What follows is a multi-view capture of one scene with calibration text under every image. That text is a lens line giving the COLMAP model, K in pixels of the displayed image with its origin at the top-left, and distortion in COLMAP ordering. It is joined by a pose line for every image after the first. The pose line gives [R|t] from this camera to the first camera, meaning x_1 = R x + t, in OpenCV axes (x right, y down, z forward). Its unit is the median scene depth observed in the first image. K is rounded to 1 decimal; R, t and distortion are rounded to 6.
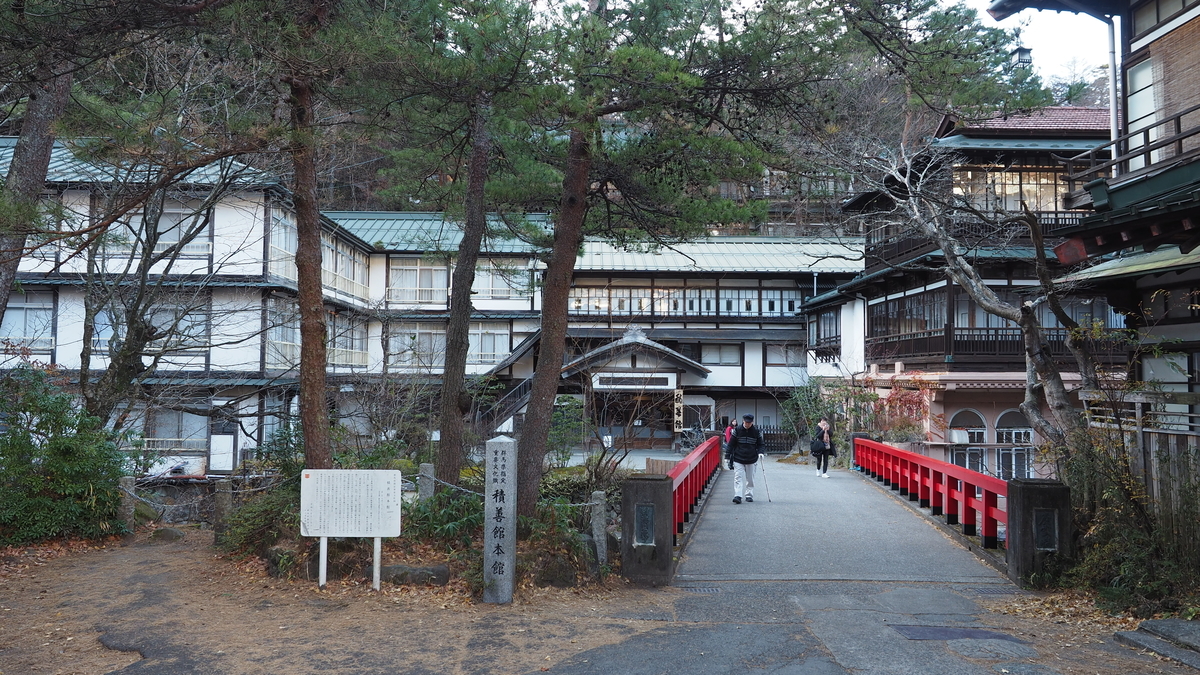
lens RADIAL K [[865.7, 0, 601.0], [0, 865.7, 335.1], [0, 0, 1]] dist [-0.014104, -0.002514]
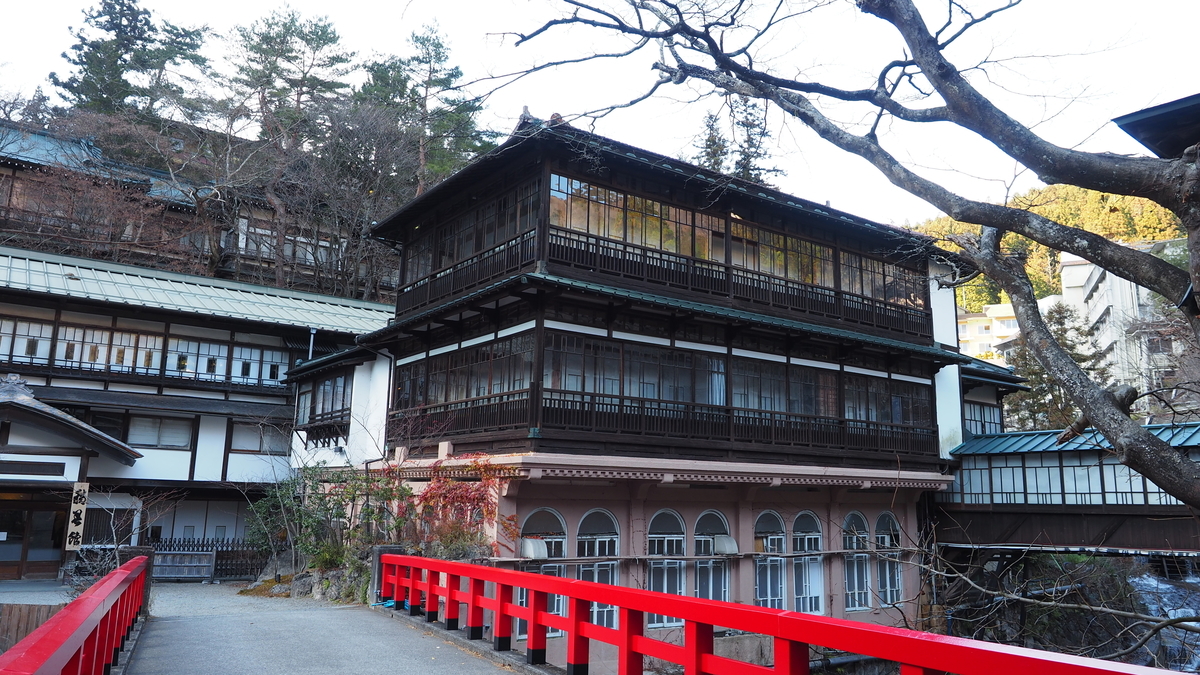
lens RADIAL K [[865.7, 0, 607.9], [0, 865.7, 337.2], [0, 0, 1]] dist [-0.014104, -0.002514]
pose [[0.813926, 0.118049, 0.568849, 0.033316], [-0.044580, 0.988942, -0.141442, 0.030727], [-0.579256, 0.089764, 0.810188, 0.263421]]
